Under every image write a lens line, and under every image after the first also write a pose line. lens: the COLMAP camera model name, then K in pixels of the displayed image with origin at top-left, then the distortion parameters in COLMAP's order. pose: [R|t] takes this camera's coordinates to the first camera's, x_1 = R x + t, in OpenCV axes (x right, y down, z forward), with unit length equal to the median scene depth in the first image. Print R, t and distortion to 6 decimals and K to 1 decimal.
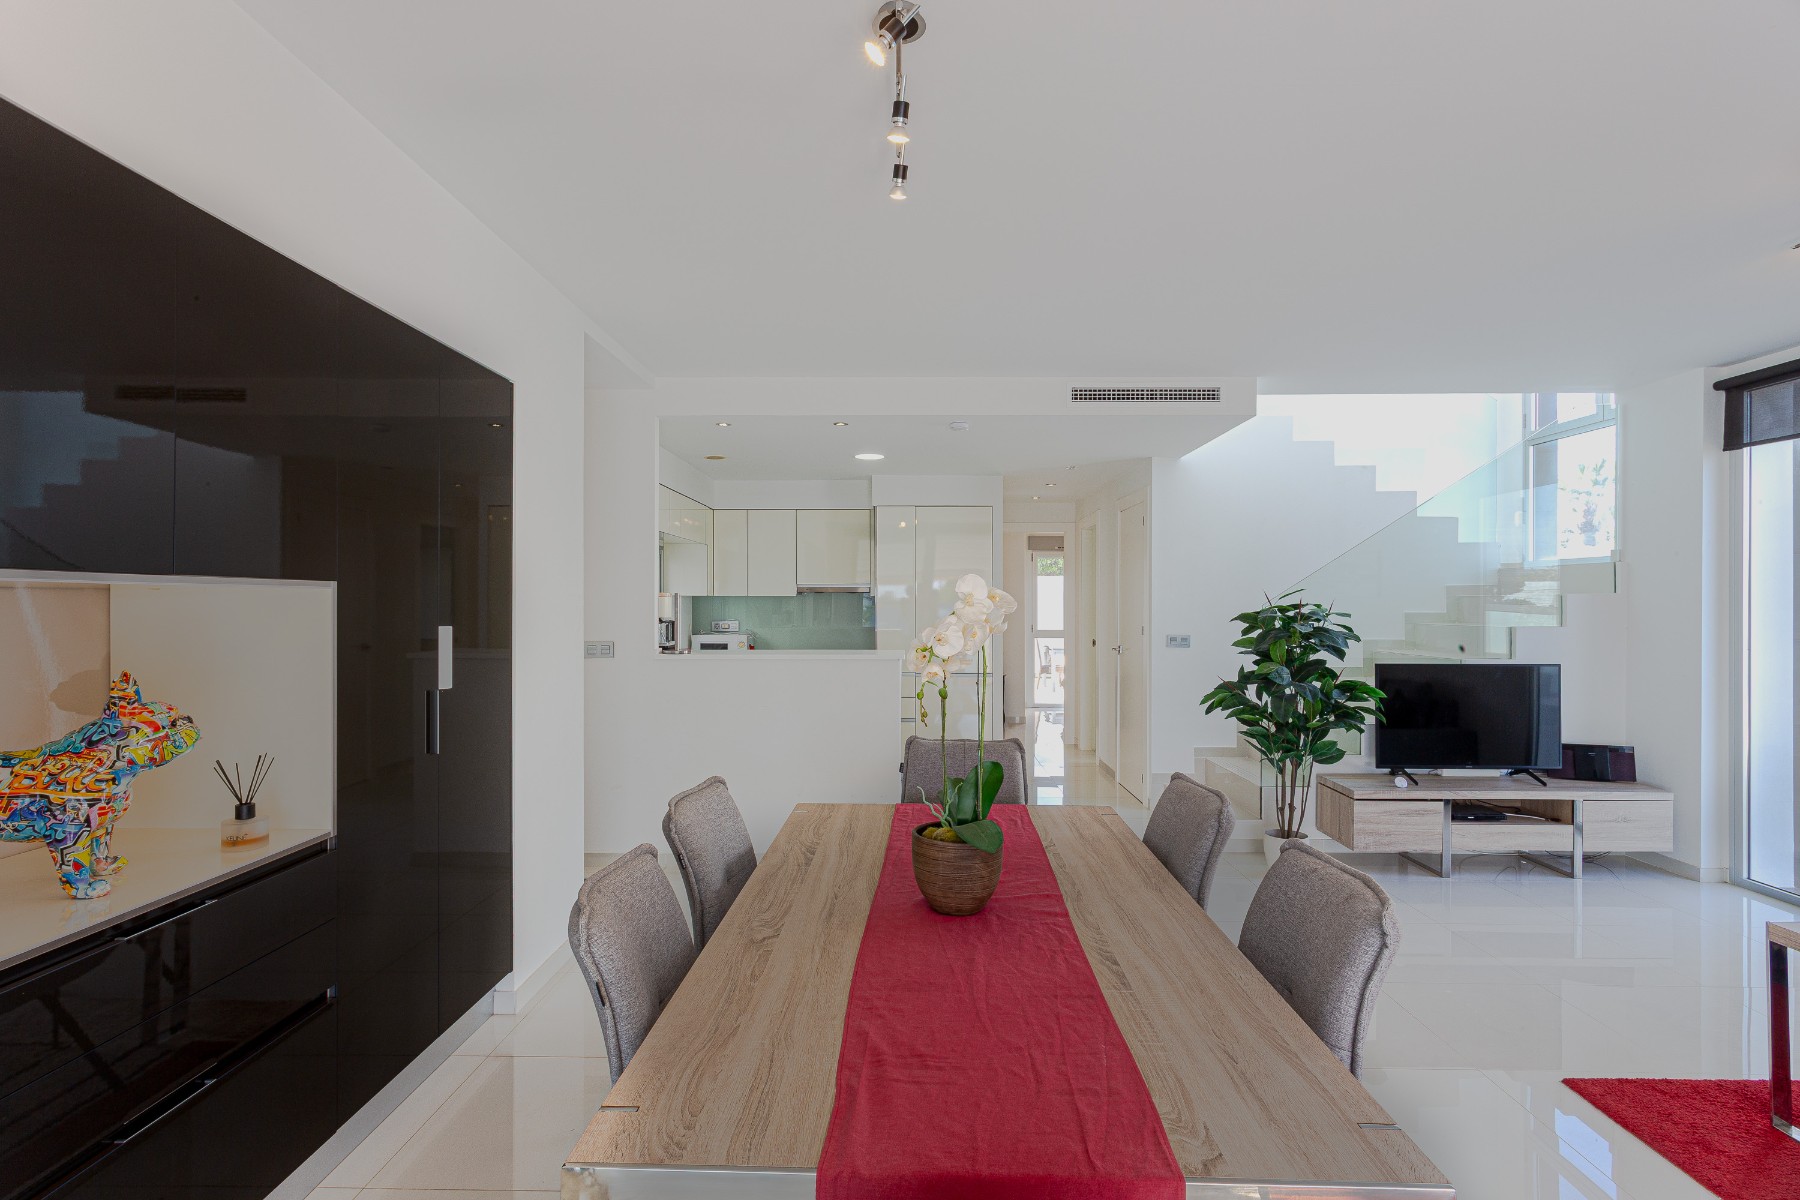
lens RADIAL K [[862.8, 0, 900.0], [0, 862.8, 600.0], [0, 0, 1]] dist [0.001538, 0.000858]
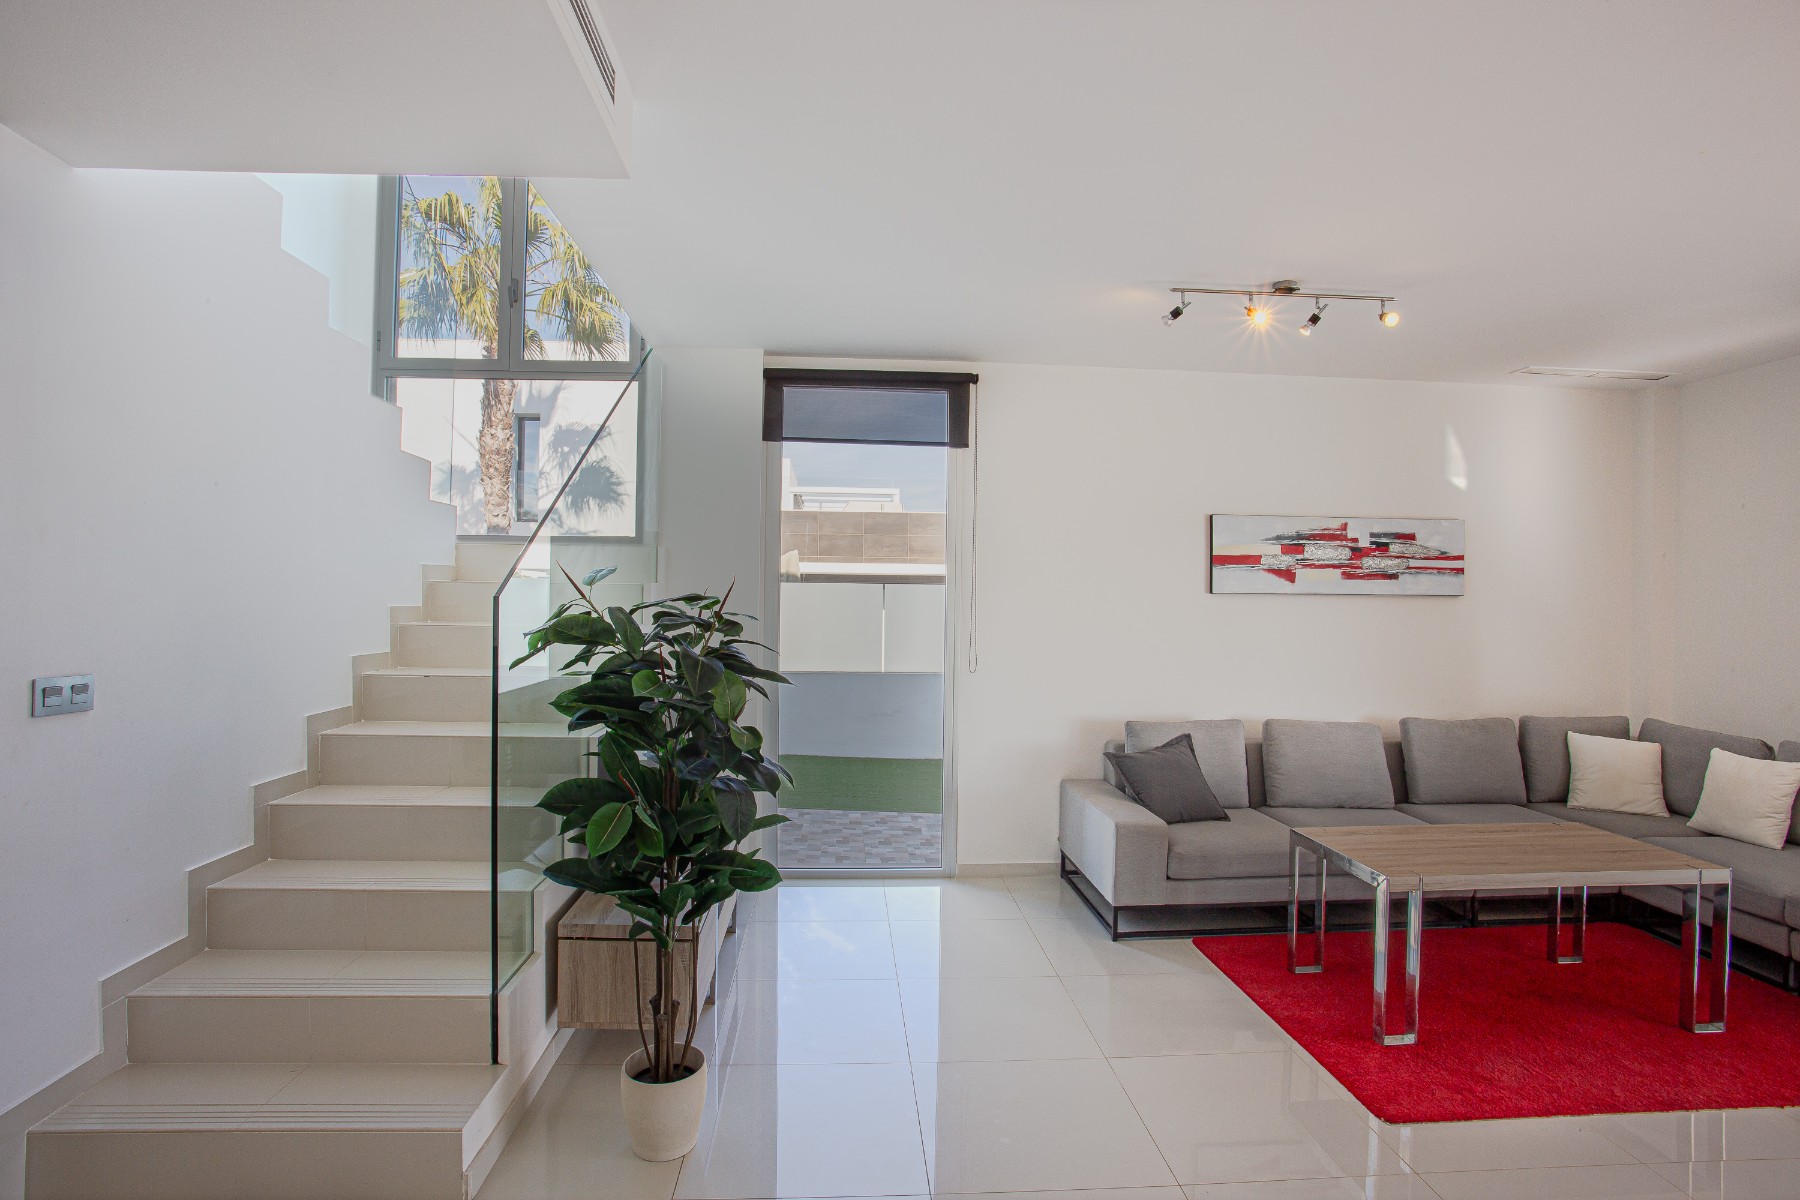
lens RADIAL K [[889.9, 0, 895.2], [0, 889.9, 608.9], [0, 0, 1]] dist [-0.074037, 0.033148]
pose [[-0.085164, -0.006961, 0.996343, -0.050243], [-0.014853, 0.999873, 0.005716, 0.007796], [-0.996256, -0.014312, -0.085257, 0.886998]]
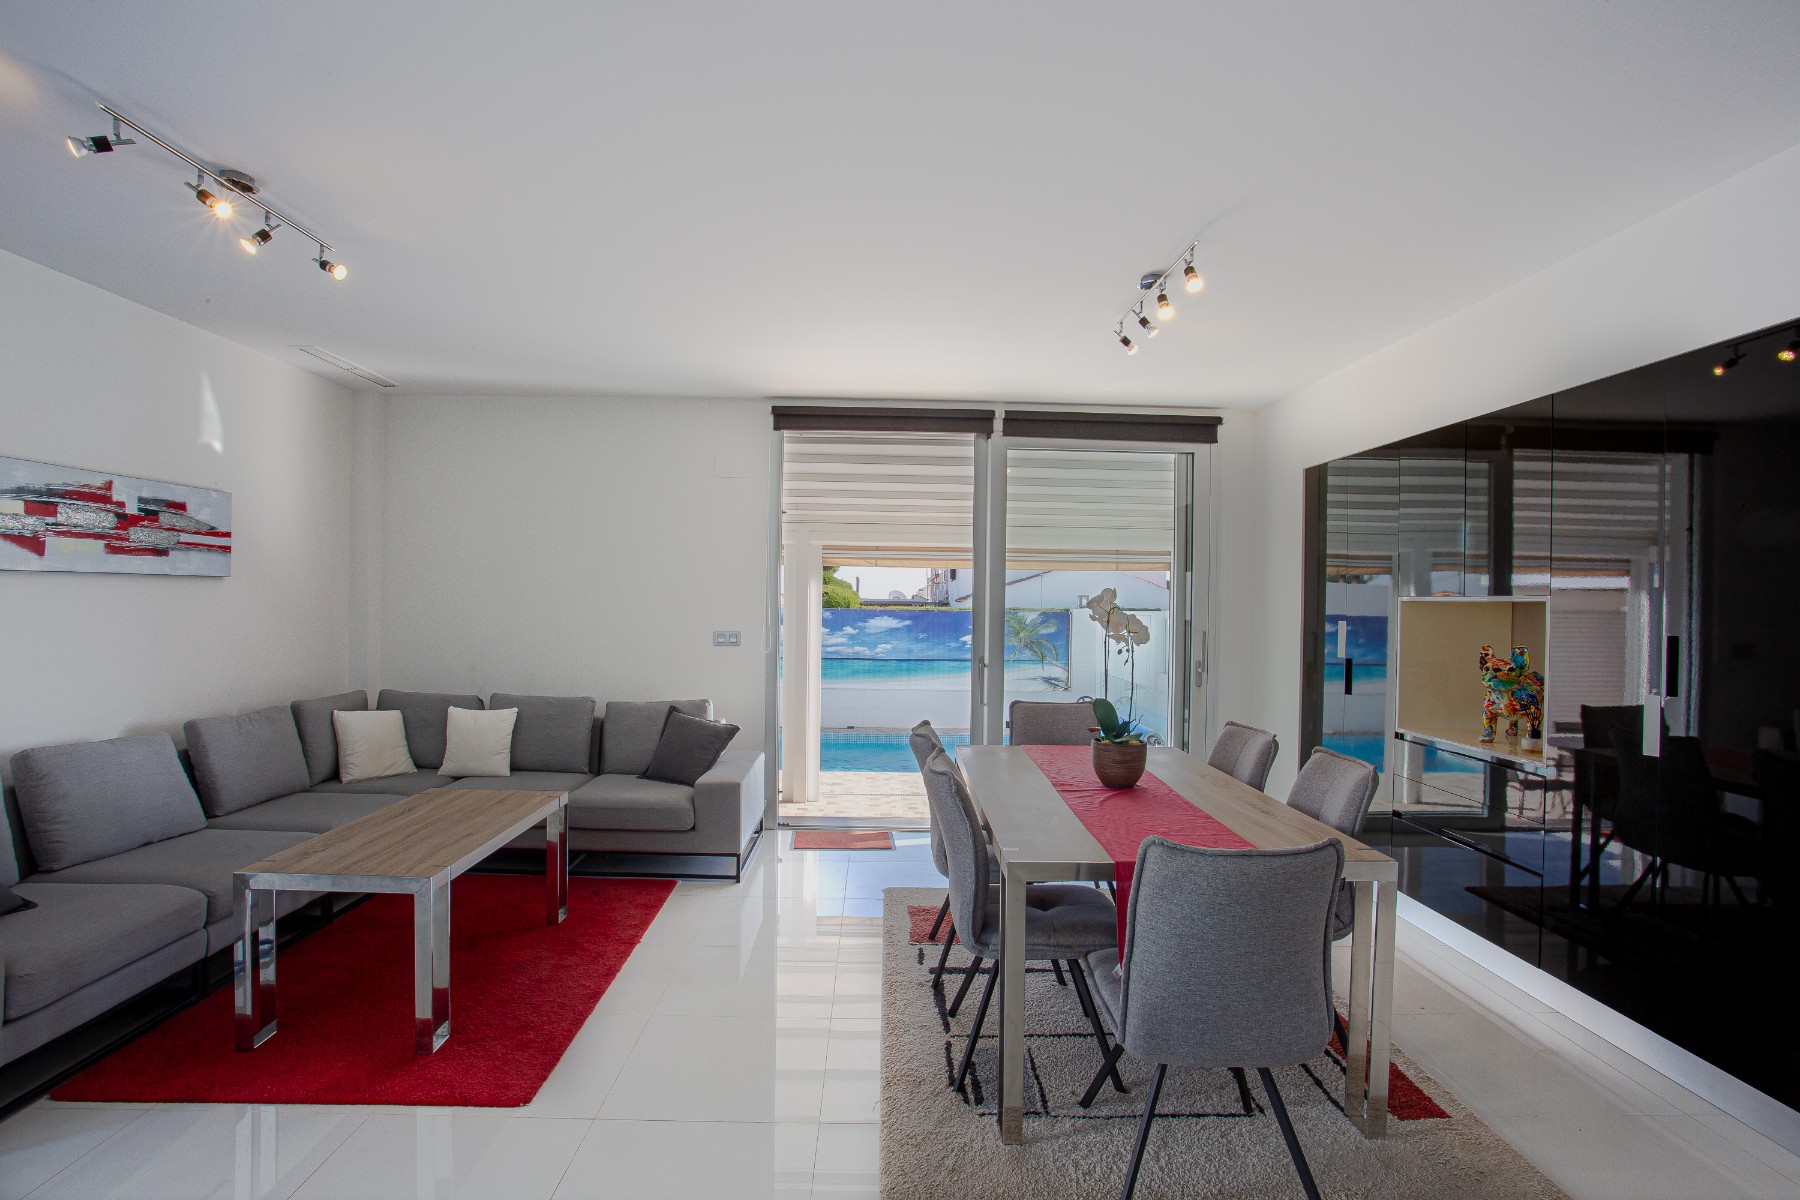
lens RADIAL K [[889.9, 0, 895.2], [0, 889.9, 608.9], [0, 0, 1]] dist [-0.074037, 0.033148]
pose [[-0.999116, -0.009666, -0.040902, 0.233076], [-0.009943, 0.999929, 0.006576, 0.009018], [0.040836, 0.006977, -0.999142, 1.072619]]
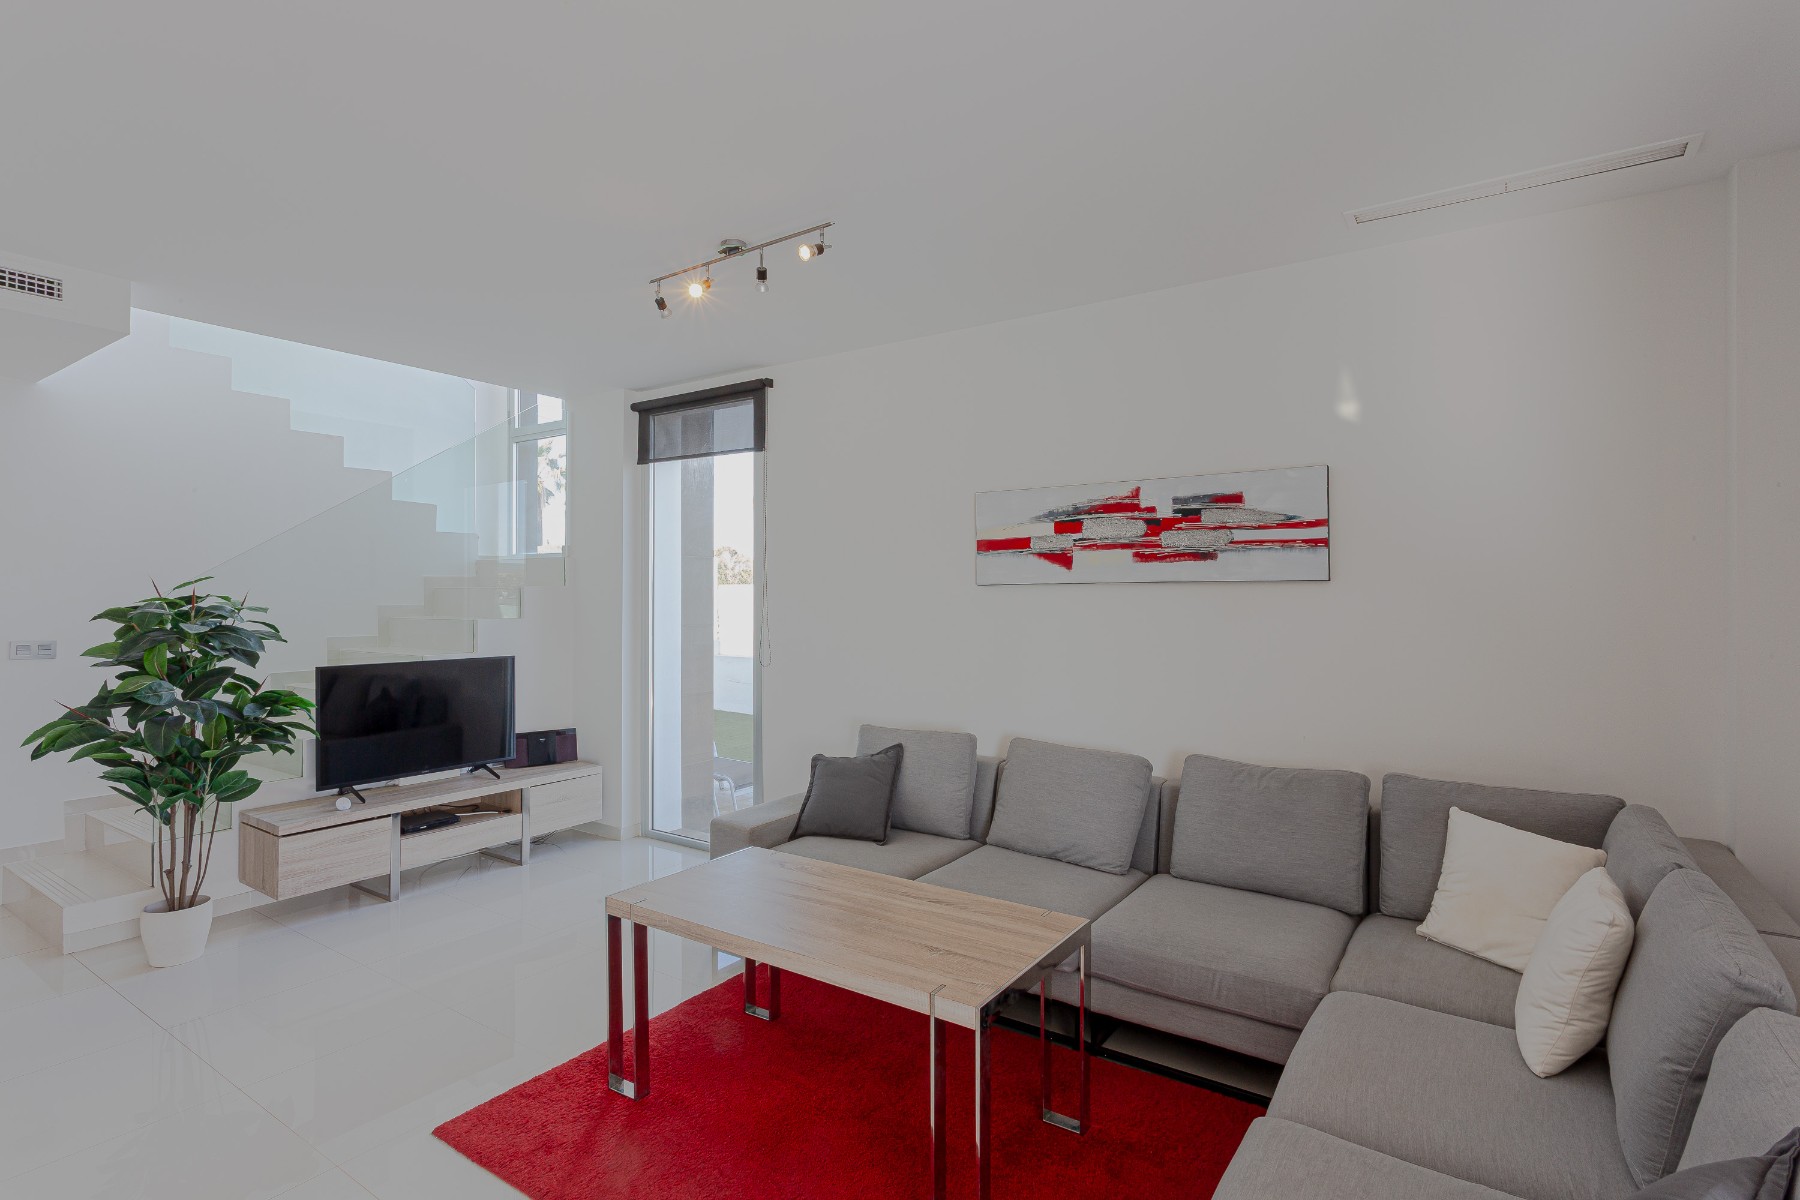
lens RADIAL K [[876.2, 0, 900.0], [0, 876.2, 600.0], [0, 0, 1]] dist [0.002784, 0.000525]
pose [[0.548505, -0.002798, 0.836143, 0.156031], [-0.004496, 0.999970, 0.006295, 0.000631], [-0.836135, -0.007212, 0.548476, 0.059975]]
